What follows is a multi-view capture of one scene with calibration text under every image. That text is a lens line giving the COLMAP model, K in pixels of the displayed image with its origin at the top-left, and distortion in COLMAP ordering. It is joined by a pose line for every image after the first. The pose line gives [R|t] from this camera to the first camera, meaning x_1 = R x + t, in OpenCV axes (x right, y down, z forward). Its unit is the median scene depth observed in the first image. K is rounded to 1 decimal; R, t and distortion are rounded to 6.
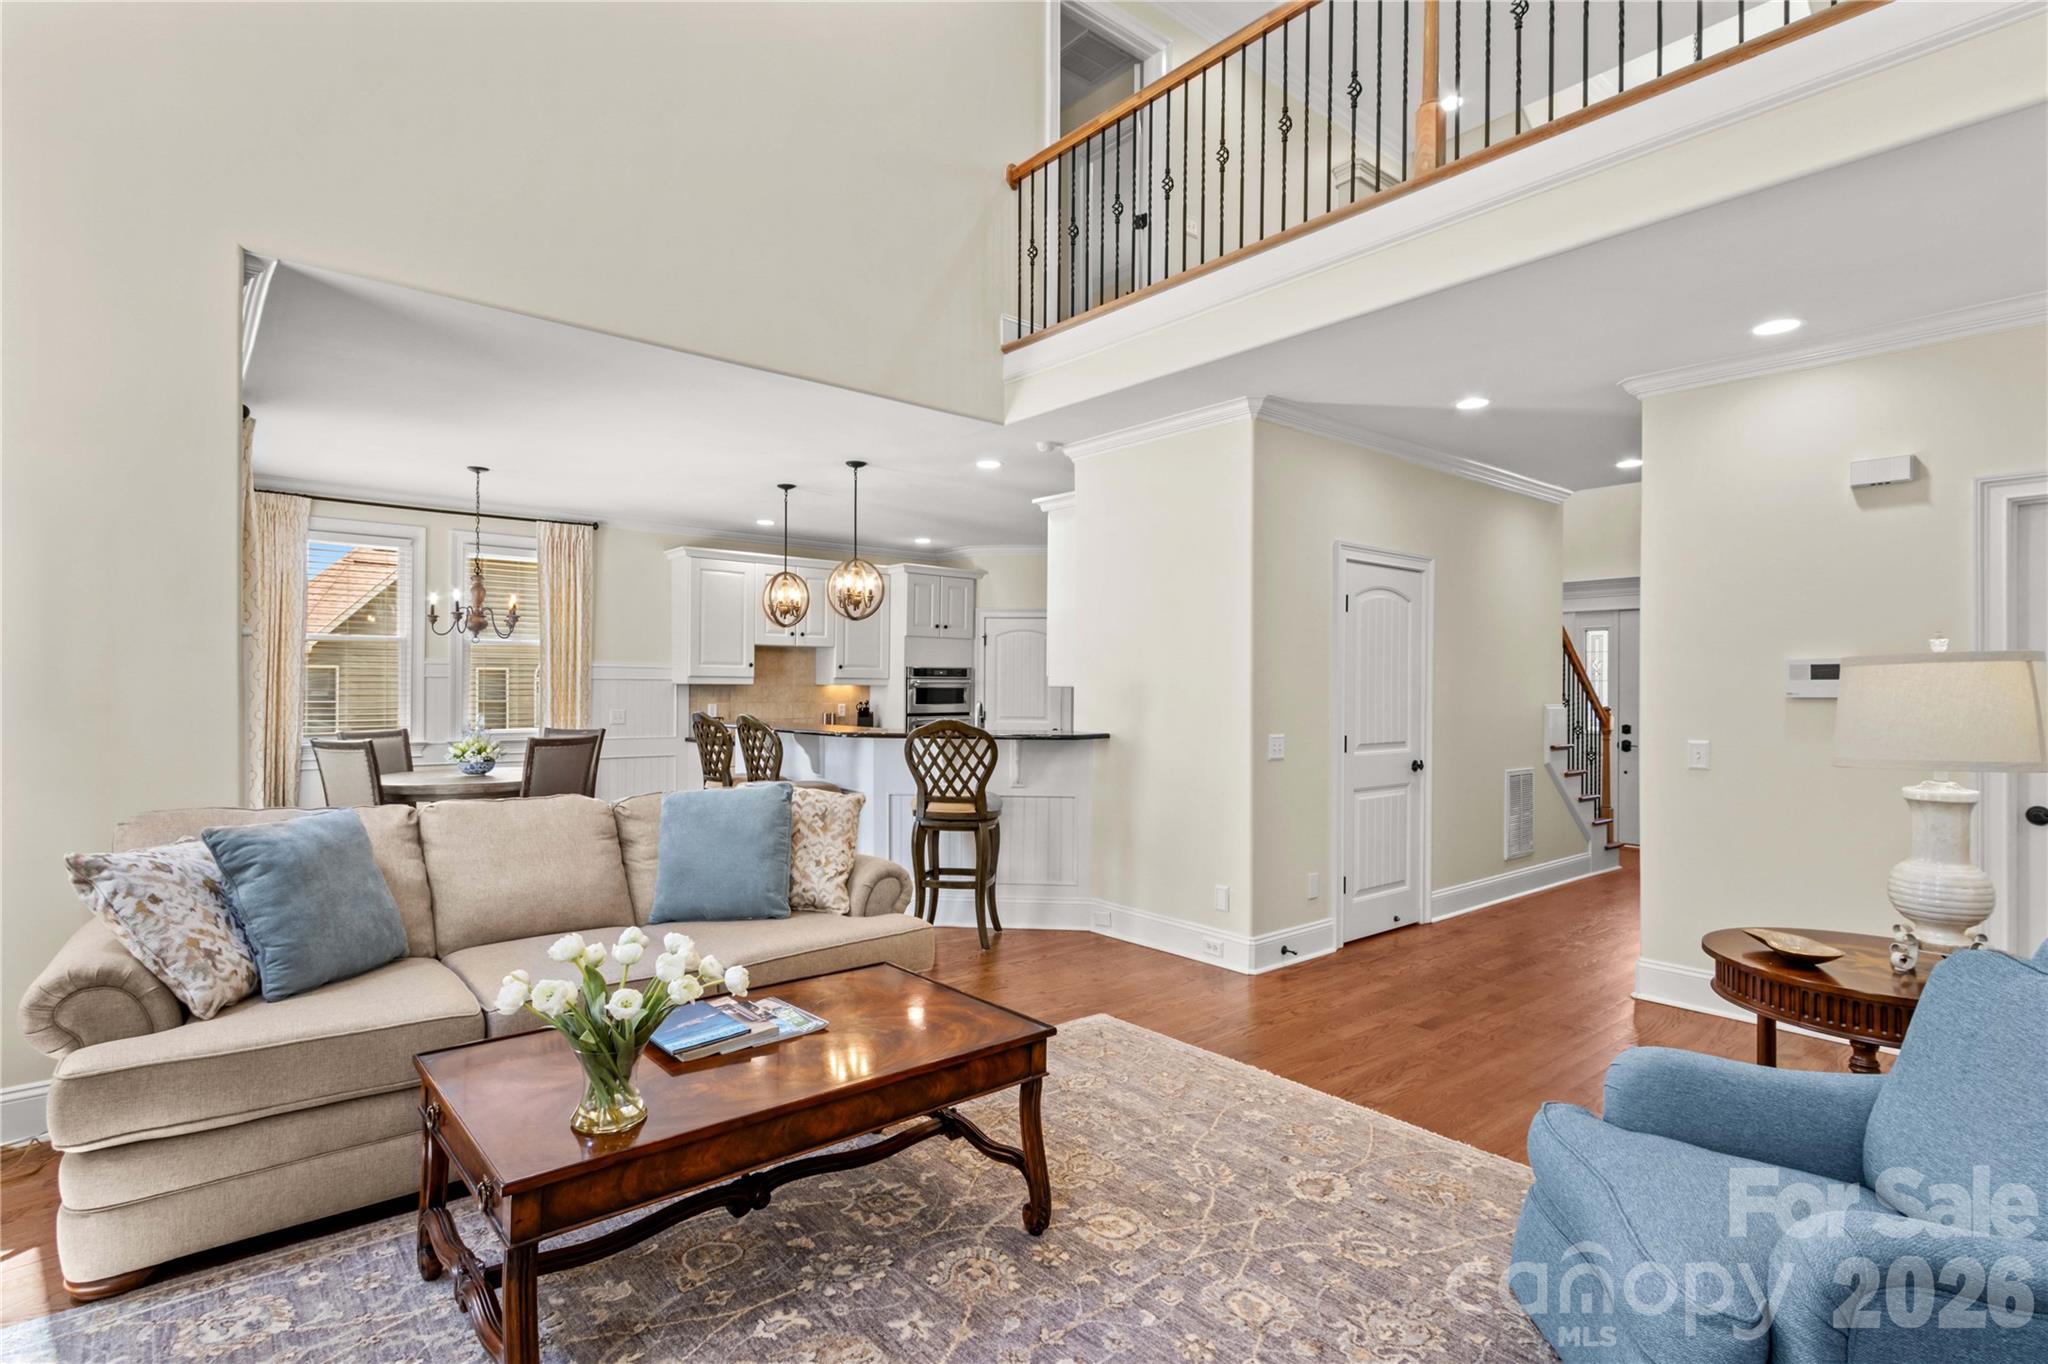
lens RADIAL K [[1001.8, 0, 994.7], [0, 1001.8, 682.4], [0, 0, 1]] dist [0.004362, -0.000014]
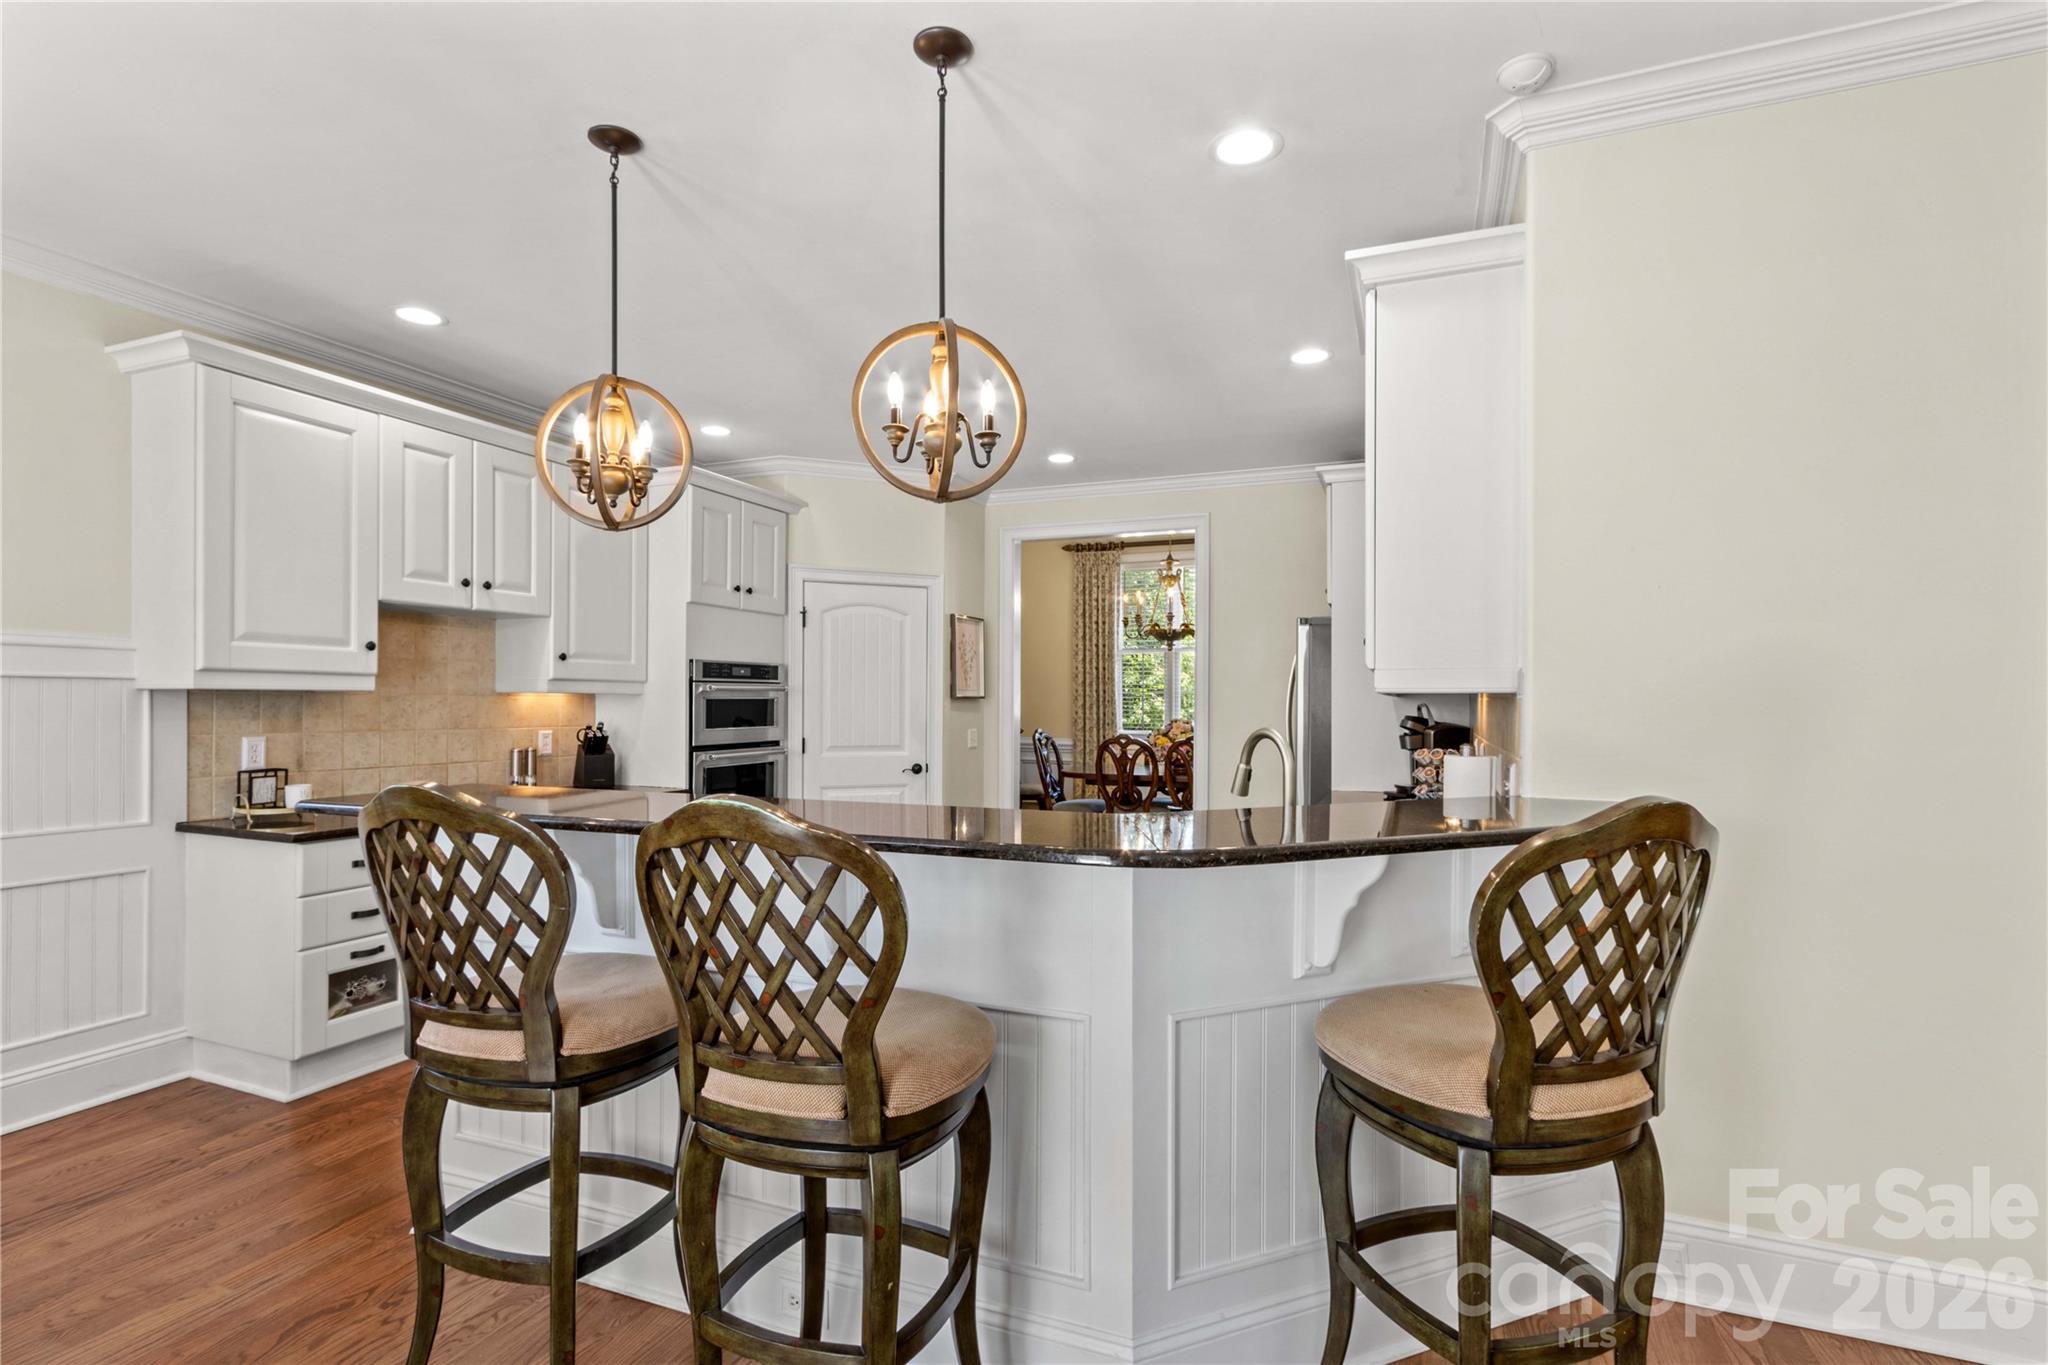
lens RADIAL K [[975.9, 0, 1019.5], [0, 975.9, 702.8], [0, 0, 1]] dist [0.004345, 0.000305]
pose [[0.879404, -0.004025, 0.476059, -0.249333], [0.000282, 0.999968, 0.007935, 0.004962], [-0.476075, -0.006844, 0.879378, 0.621000]]
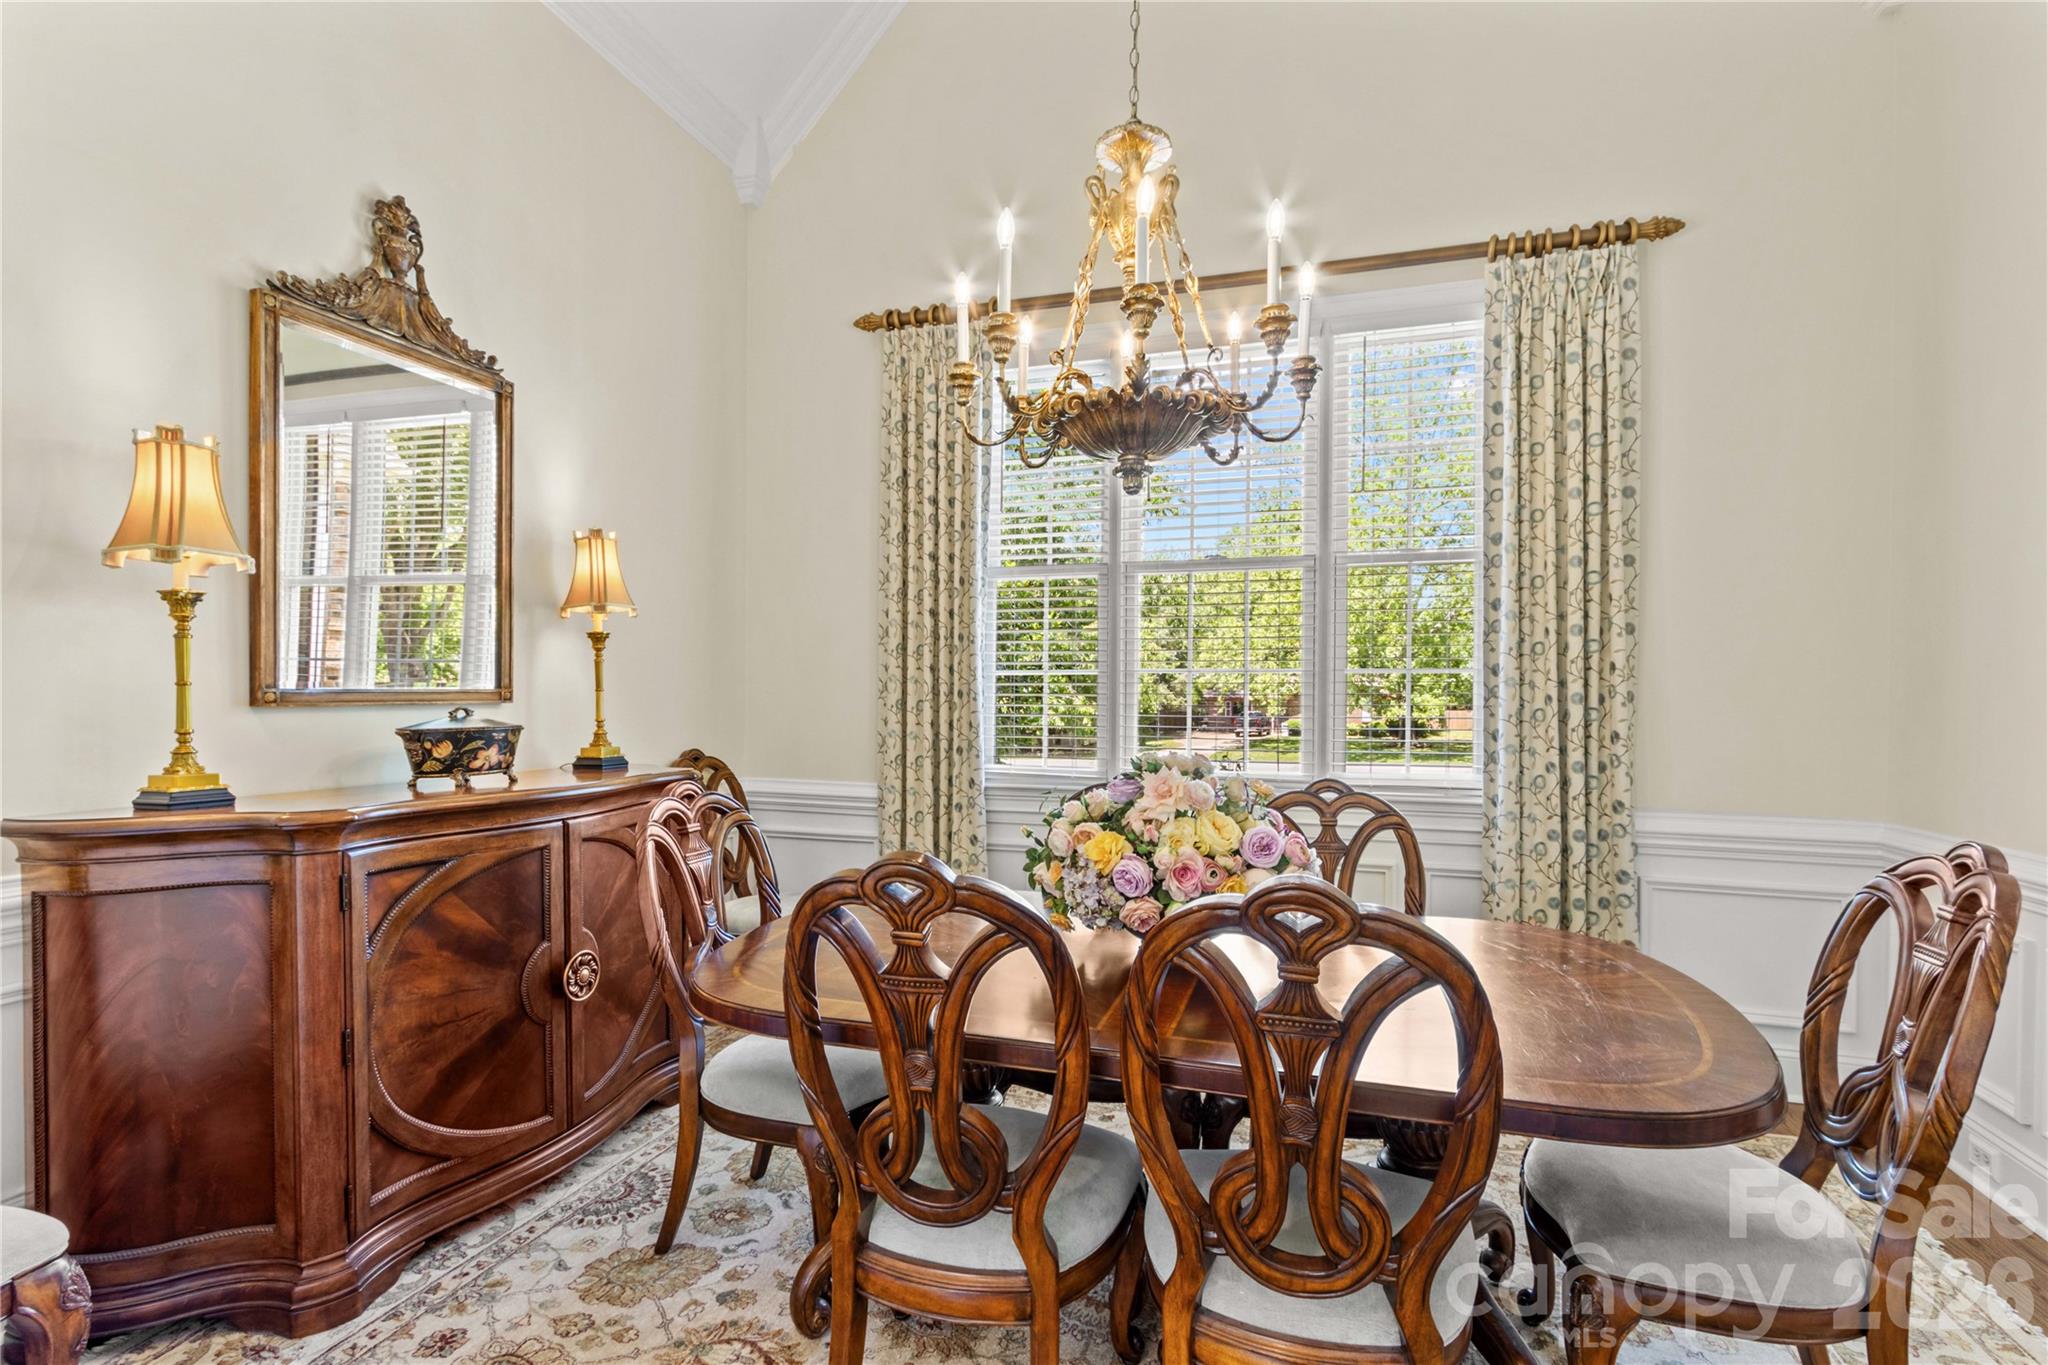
lens RADIAL K [[952.4, 0, 1015.9], [0, 952.4, 708.2], [0, 0, 1]] dist [0.002593, 0.000159]
pose [[0.842148, -0.005071, 0.539223, 0.272436], [-0.003047, 0.999895, 0.014163, 0.014286], [-0.539238, -0.013570, 0.842044, 1.328095]]
